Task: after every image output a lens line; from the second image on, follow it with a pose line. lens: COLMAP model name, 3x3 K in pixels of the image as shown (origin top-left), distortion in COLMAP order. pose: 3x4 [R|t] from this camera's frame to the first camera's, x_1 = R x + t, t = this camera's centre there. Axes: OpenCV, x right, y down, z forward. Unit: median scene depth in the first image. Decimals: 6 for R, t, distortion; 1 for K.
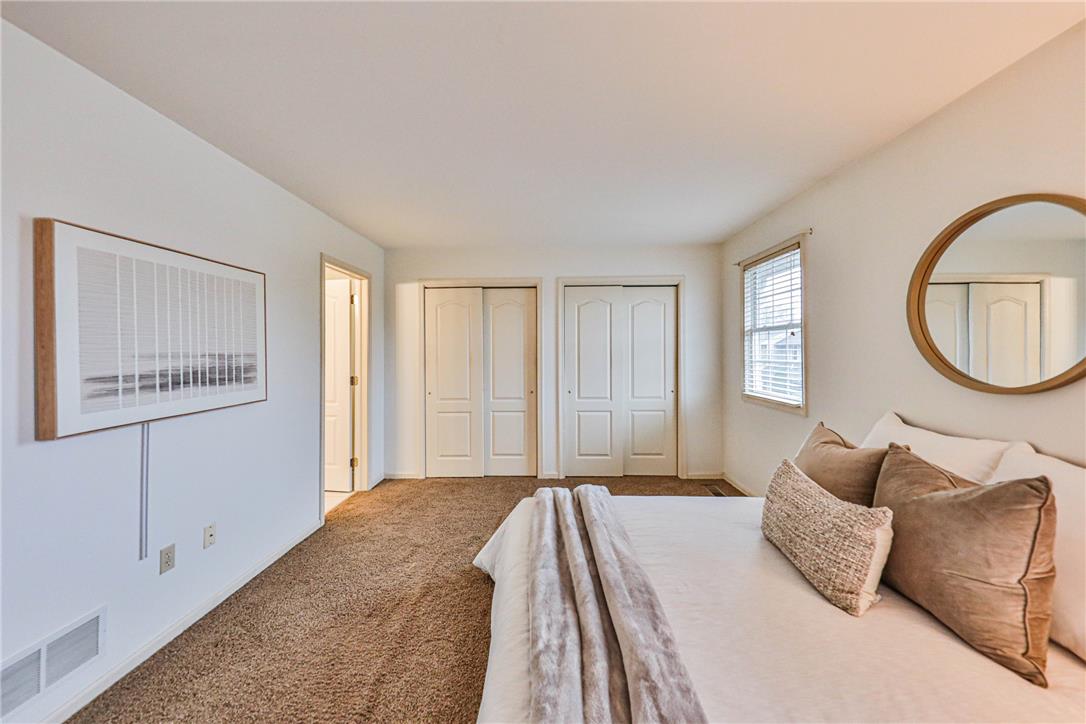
lens RADIAL K [[388.5, 0, 540.7], [0, 388.5, 345.0], [0, 0, 1]] dist [-0.002554, -0.001785]
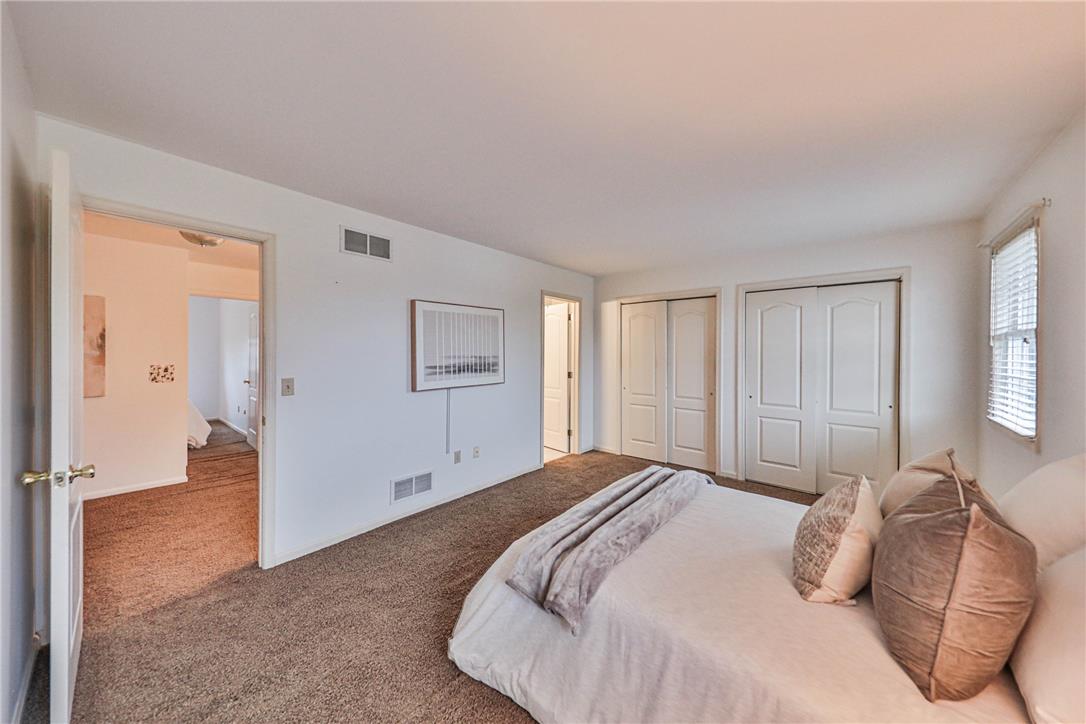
lens RADIAL K [[366.3, 0, 538.3], [0, 366.3, 350.7], [0, 0, 1]] dist [0.008096, -0.002806]
pose [[0.774210, 0.008698, -0.632869, 0.306289], [0.000534, 0.999896, 0.014396, -0.017062], [0.632929, -0.011484, 0.774125, -0.113261]]
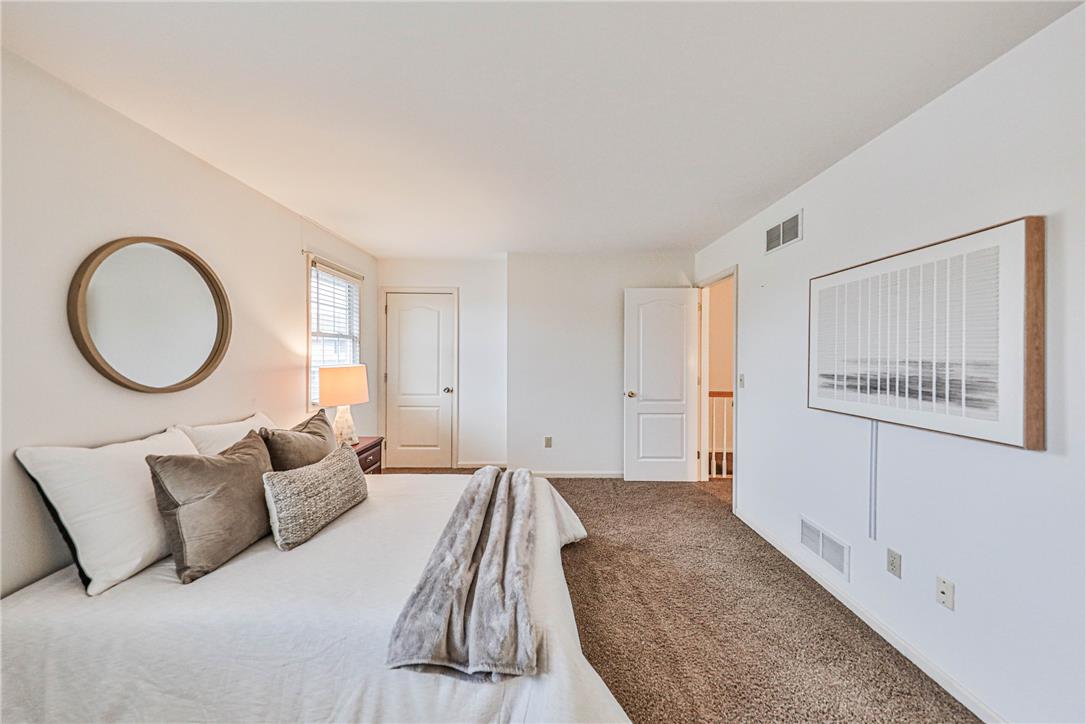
lens RADIAL K [[366.3, 0, 551.9], [0, 366.3, 357.5], [0, 0, 1]] dist [0.008096, -0.002806]
pose [[-0.999155, 0.004631, -0.040837, -0.020080], [0.004915, 0.999964, -0.006846, 0.010389], [0.040804, -0.007041, -0.999142, 1.031573]]
